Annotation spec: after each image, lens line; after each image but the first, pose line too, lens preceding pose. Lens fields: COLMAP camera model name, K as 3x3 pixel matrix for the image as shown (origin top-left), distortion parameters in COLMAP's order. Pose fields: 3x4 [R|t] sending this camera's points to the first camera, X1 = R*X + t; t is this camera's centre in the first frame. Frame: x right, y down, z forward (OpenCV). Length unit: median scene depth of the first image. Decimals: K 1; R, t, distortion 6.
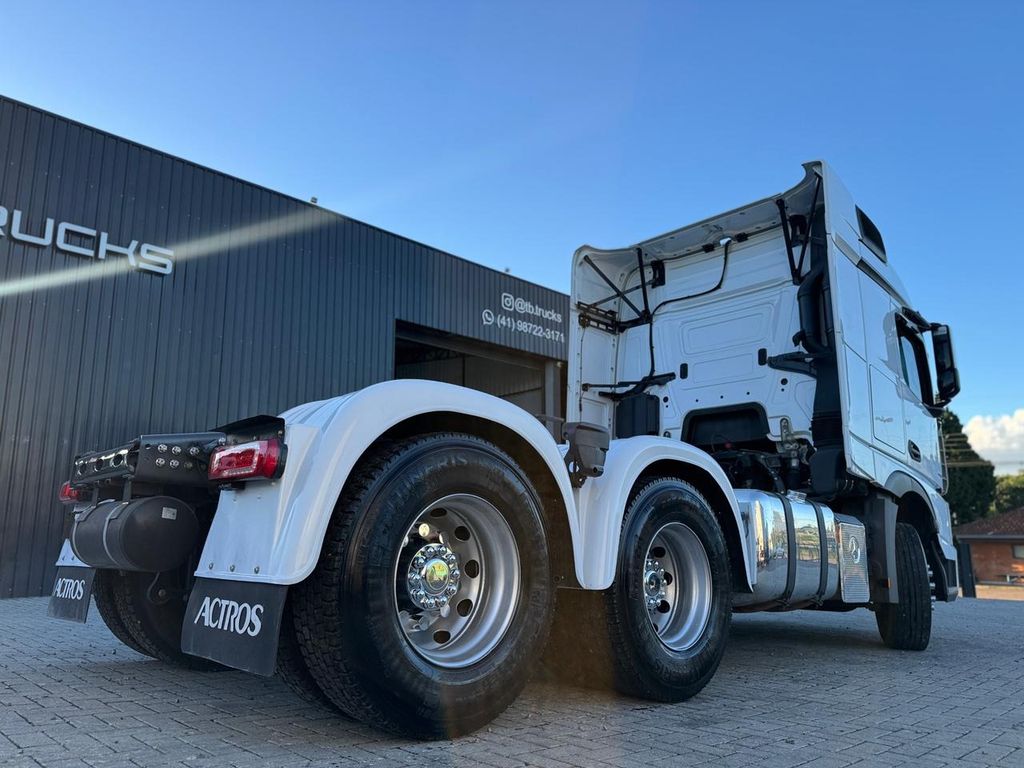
lens RADIAL K [[715.5, 0, 512.0], [0, 715.5, 384.0], [0, 0, 1]] dist [0.103020, -0.172485]
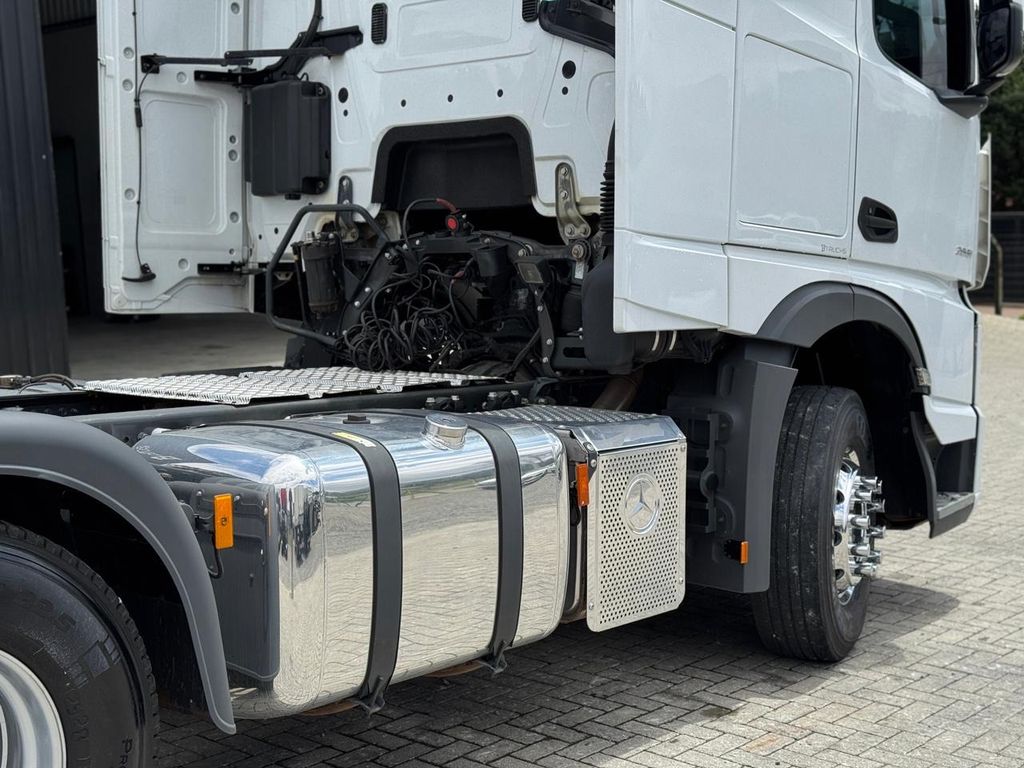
lens RADIAL K [[1410.4, 0, 512.0], [0, 1410.4, 384.0], [0, 0, 1]] dist [0.137787, 0.062339]
pose [[0.998001, -0.038240, 0.050321, 0.285448], [0.019838, 0.945485, 0.325061, -0.092349], [-0.060008, -0.323413, 0.944353, 0.184379]]
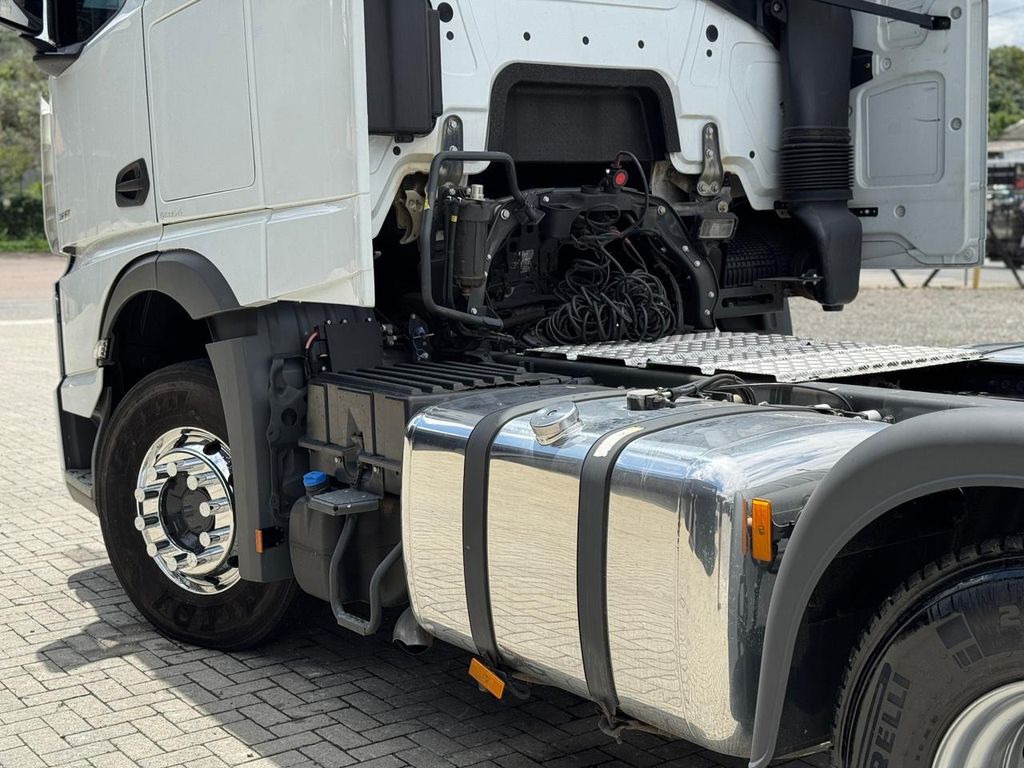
lens RADIAL K [[1437.9, 0, 512.0], [0, 1437.9, 384.0], [0, 0, 1]] dist [0.139309, -0.103213]
pose [[0.151721, -0.153927, 0.976364, -0.488592], [-0.217061, 0.958498, 0.184840, 0.059540], [-0.964295, -0.239974, 0.112013, 0.929469]]
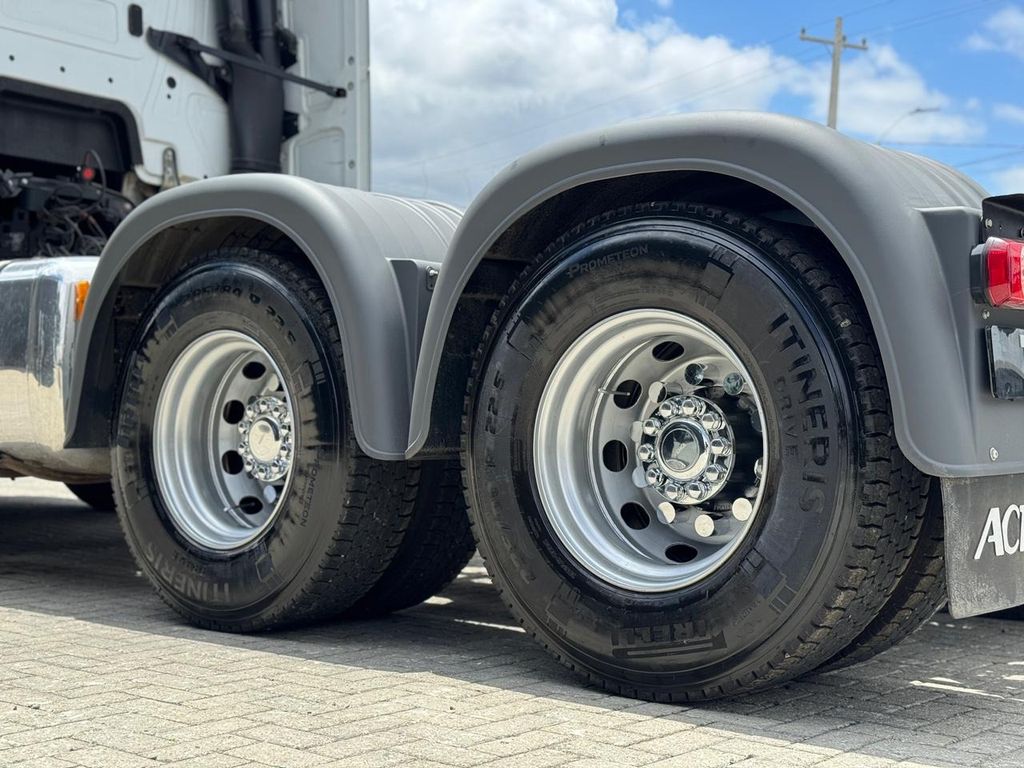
lens RADIAL K [[1437.9, 0, 512.0], [0, 1437.9, 384.0], [0, 0, 1]] dist [0.139309, -0.103213]
pose [[-0.084101, -0.016513, 0.996320, -0.762436], [-0.260006, 0.965589, -0.005944, 0.156461], [-0.961938, -0.259549, -0.085500, 0.747258]]
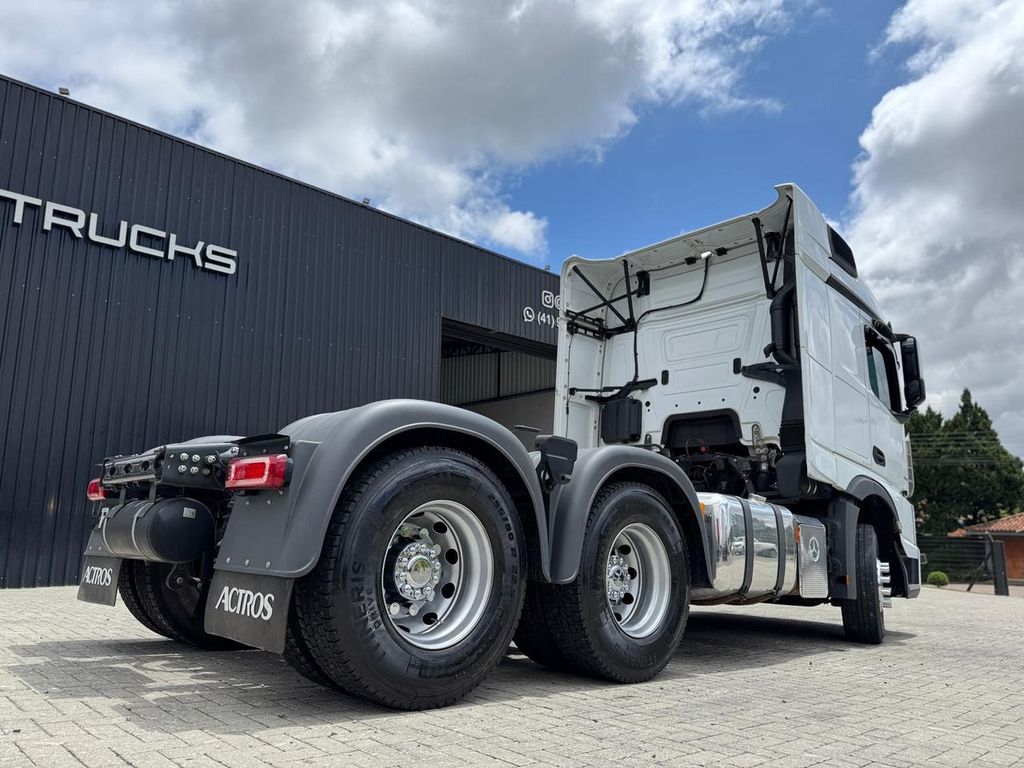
lens RADIAL K [[715.5, 0, 512.0], [0, 715.5, 384.0], [0, 0, 1]] dist [0.103020, -0.172485]
pose [[0.999936, 0.011193, -0.001441, 0.015998], [-0.011173, 0.999853, 0.013025, -0.021077], [0.001587, -0.013009, 0.999914, -0.064891]]
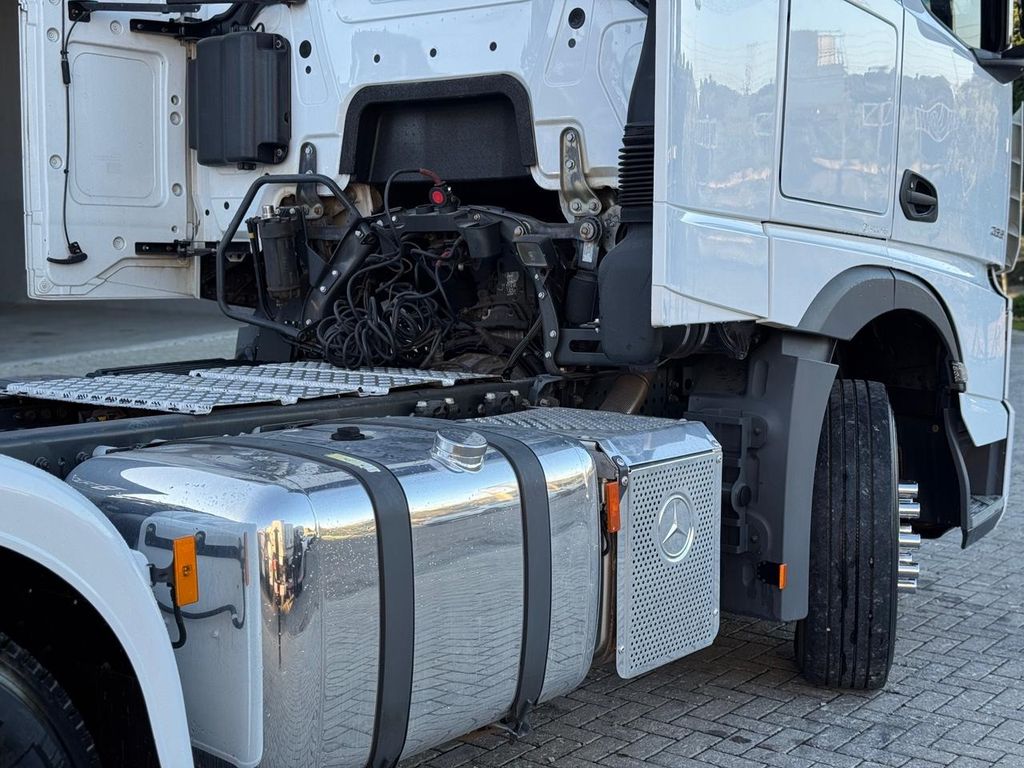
lens RADIAL K [[1401.7, 0, 529.6], [0, 1401.7, 387.2], [0, 0, 1]] dist [0.127625, -0.113776]
pose [[0.992327, -0.043271, 0.115820, 0.255897], [0.001003, 0.939545, 0.342425, -0.067282], [-0.123635, -0.339682, 0.932379, 0.291510]]
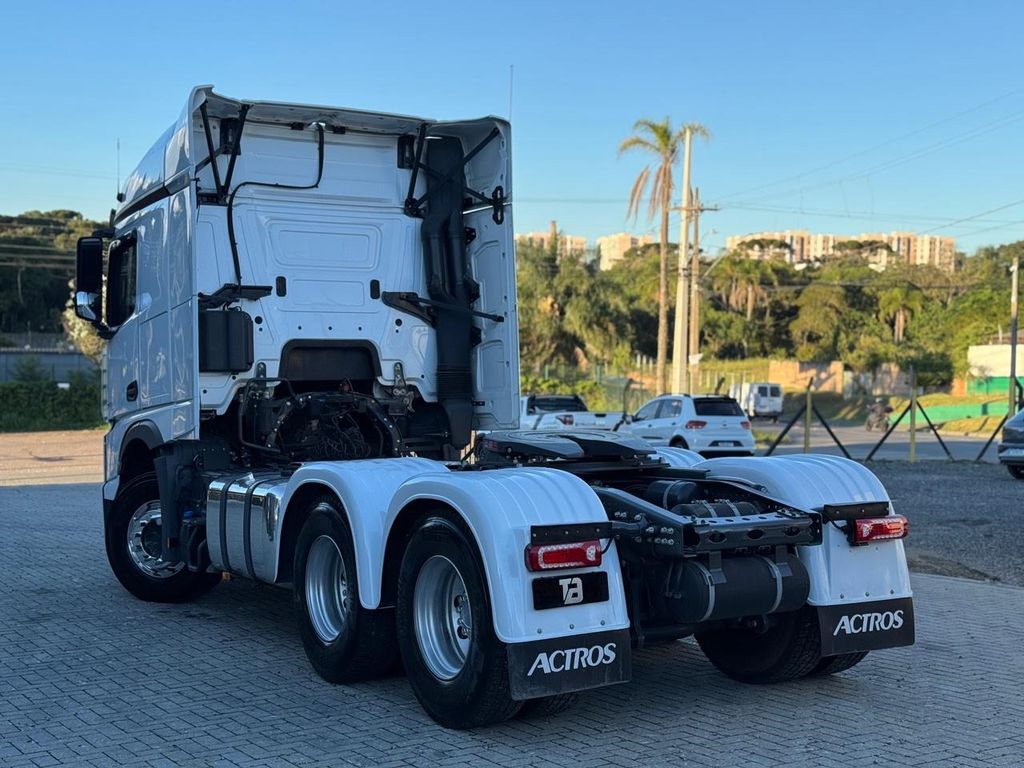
lens RADIAL K [[1410.4, 0, 512.0], [0, 1410.4, 384.0], [0, 0, 1]] dist [0.137787, 0.062339]
pose [[0.246672, -0.030485, 0.968619, -1.301106], [-0.211733, 0.973662, 0.084564, -0.106695], [-0.945686, -0.225948, 0.233721, 0.401211]]
